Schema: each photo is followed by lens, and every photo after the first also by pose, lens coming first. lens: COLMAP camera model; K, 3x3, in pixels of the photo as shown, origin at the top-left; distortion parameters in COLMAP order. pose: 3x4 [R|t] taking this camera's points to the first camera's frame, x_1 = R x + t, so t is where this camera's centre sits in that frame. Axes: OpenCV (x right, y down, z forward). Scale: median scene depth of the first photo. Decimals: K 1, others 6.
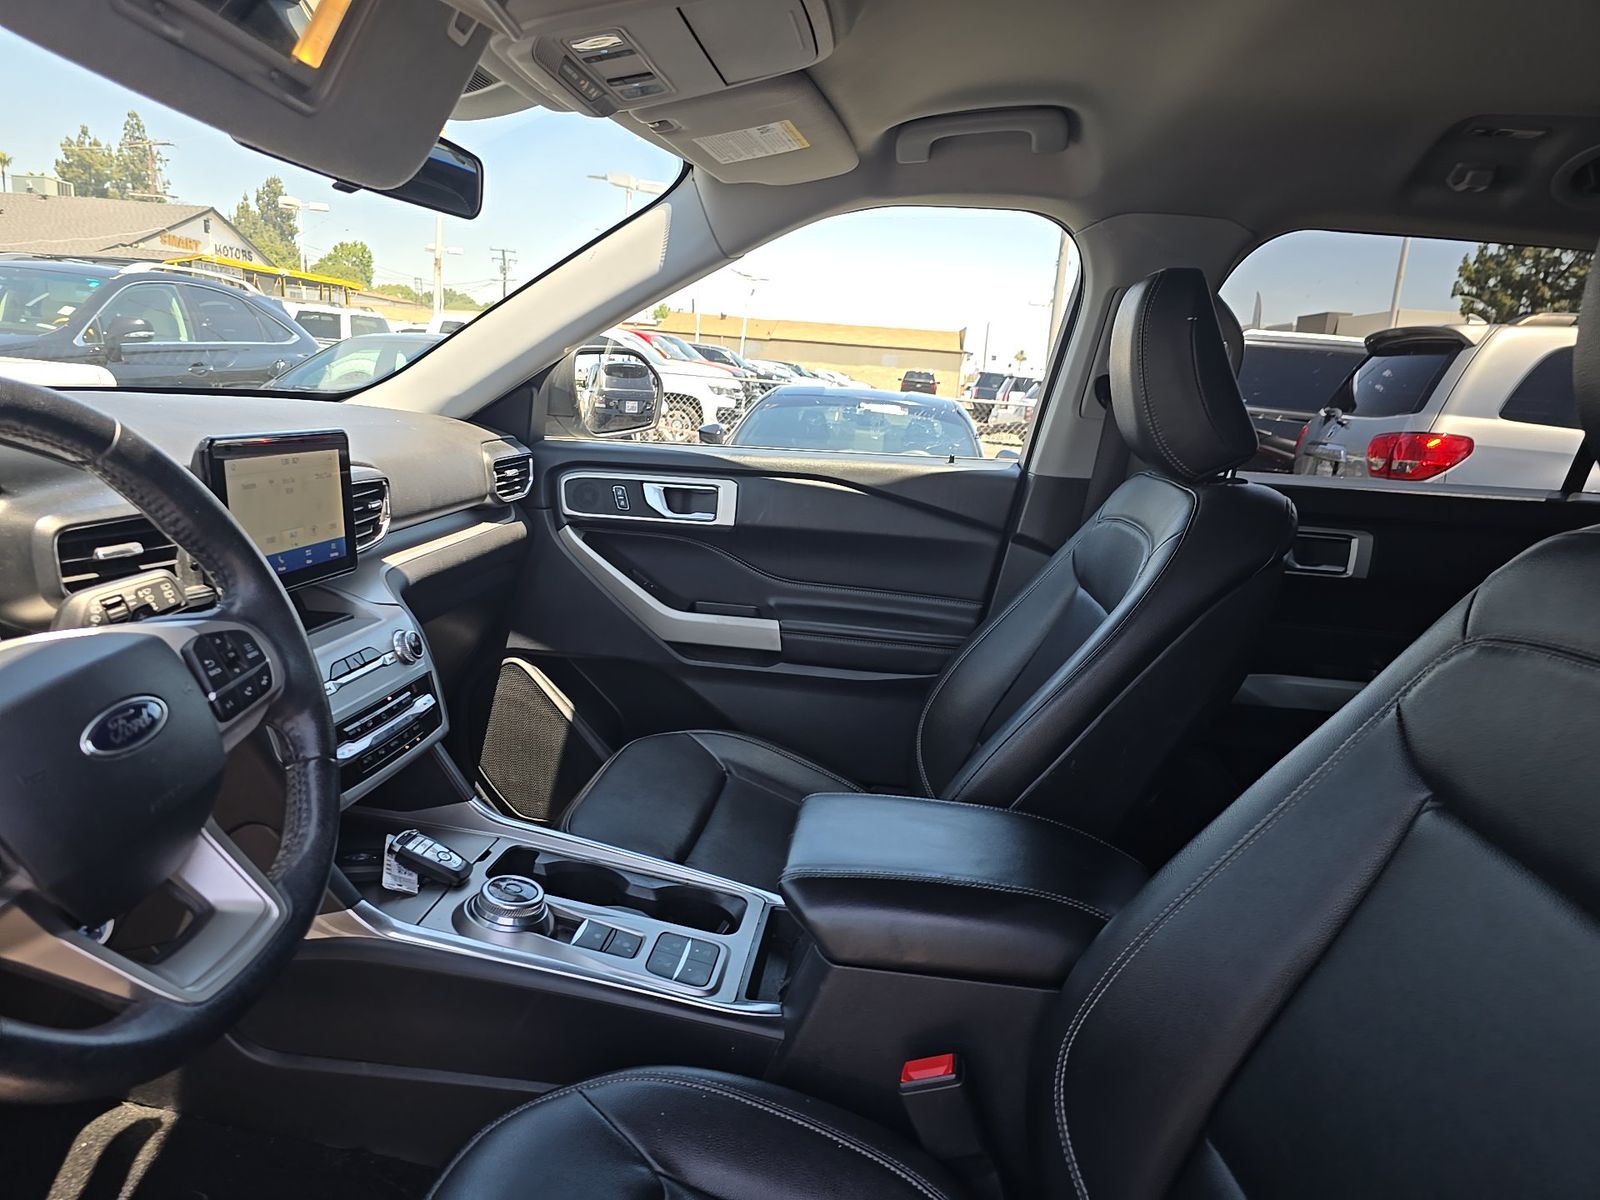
lens RADIAL K [[1073.2, 0, 800.0], [0, 1073.2, 600.0], [0, 0, 1]] dist [-0.006178, -0.002382]
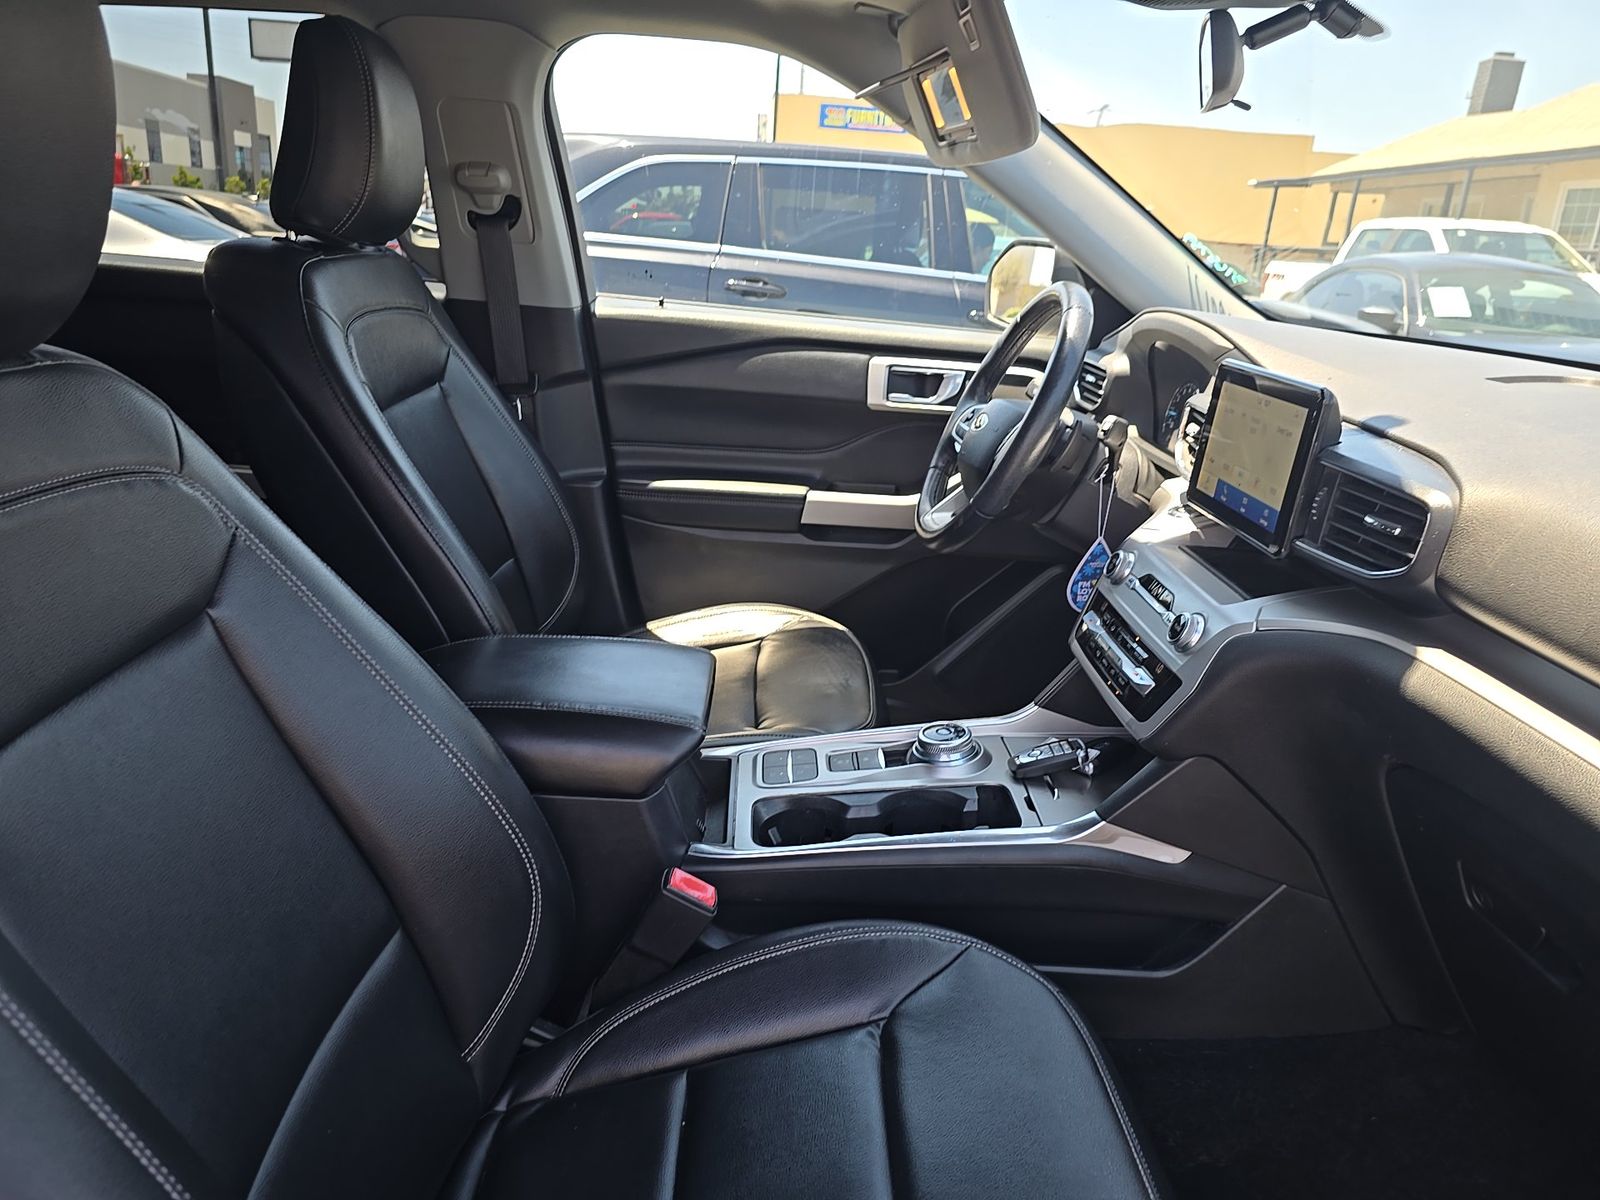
lens RADIAL K [[1073.2, 0, 800.0], [0, 1073.2, 600.0], [0, 0, 1]] dist [-0.006178, -0.002382]
pose [[-0.983612, -0.071958, -0.165317, 0.080636], [-0.145459, 0.858481, 0.491784, -0.371445], [0.106534, 0.507772, -0.854879, 1.777125]]
